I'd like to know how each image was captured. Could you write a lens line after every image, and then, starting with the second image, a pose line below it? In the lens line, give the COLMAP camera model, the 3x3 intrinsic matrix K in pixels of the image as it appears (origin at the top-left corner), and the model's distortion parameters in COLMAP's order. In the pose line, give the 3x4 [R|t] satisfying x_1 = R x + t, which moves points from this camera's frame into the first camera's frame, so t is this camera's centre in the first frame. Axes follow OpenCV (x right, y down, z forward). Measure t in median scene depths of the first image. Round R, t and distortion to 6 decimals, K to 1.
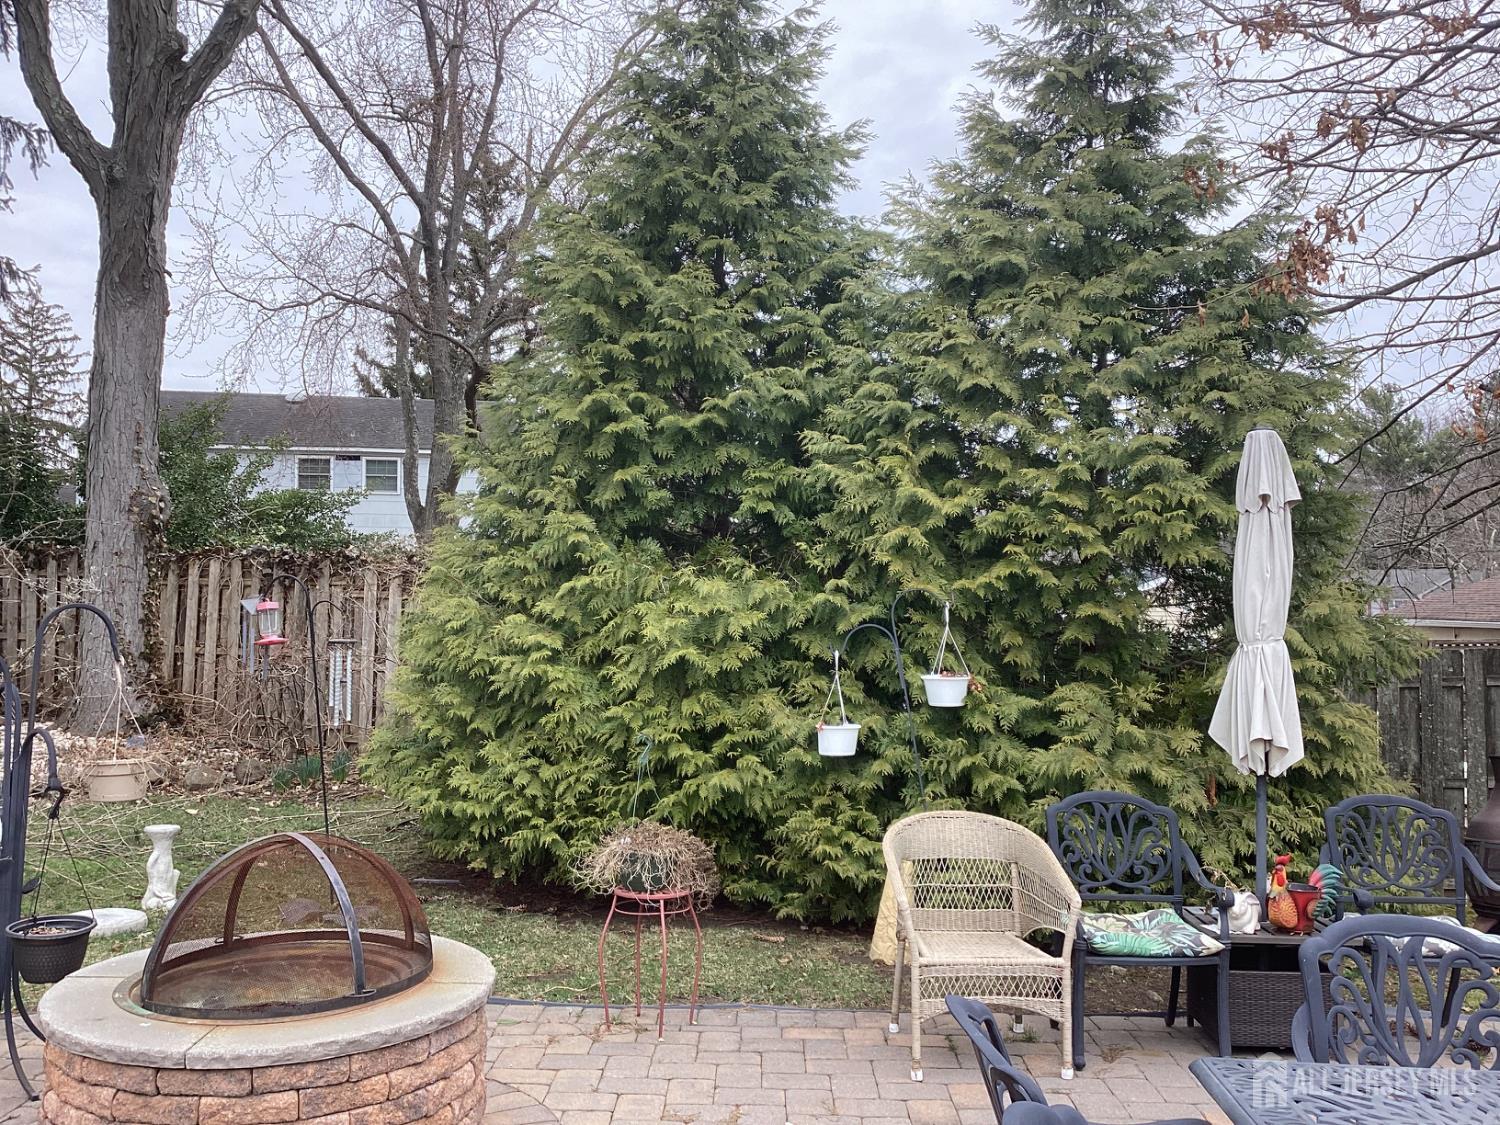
lens RADIAL K [[1370.0, 0, 766.2], [0, 1370.0, 561.1], [0, 0, 1]] dist [0.090892, -0.139698]
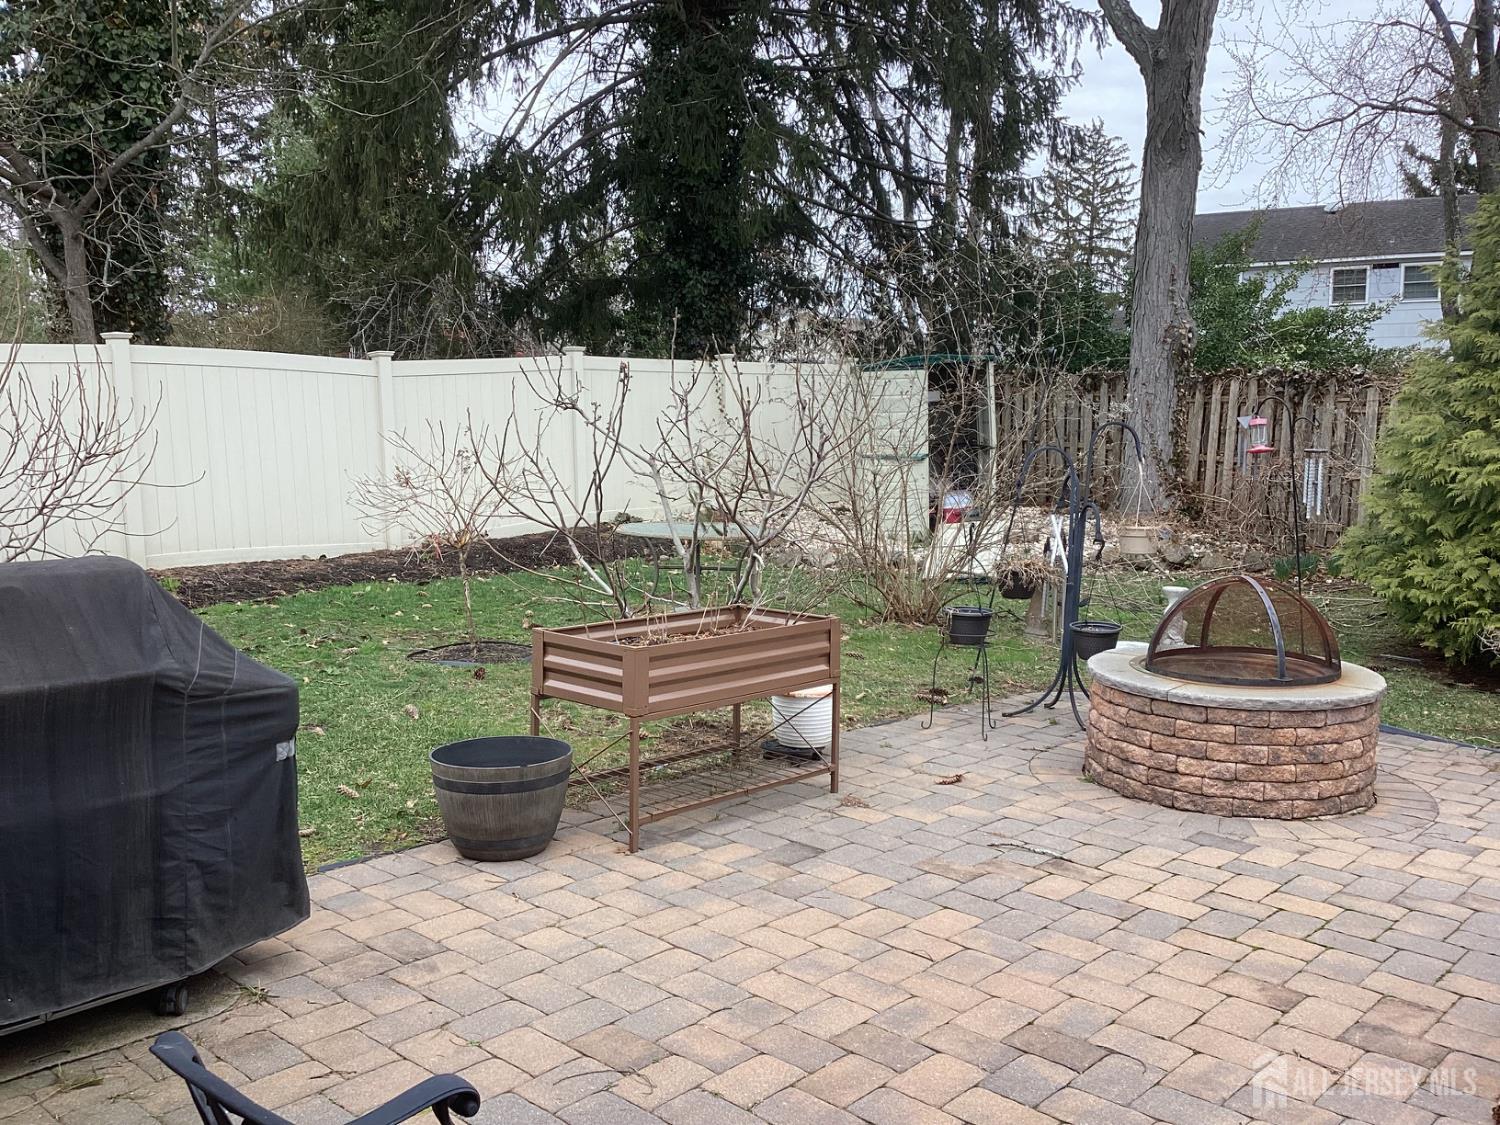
lens RADIAL K [[1370.0, 0, 746.9], [0, 1370.0, 565.0], [0, 0, 1]] dist [0.090892, -0.139698]
pose [[0.746307, 0.073869, -0.661491, 0.075159], [0.017774, 0.991256, 0.130748, -0.006481], [0.665365, -0.109335, 0.738468, -0.141257]]
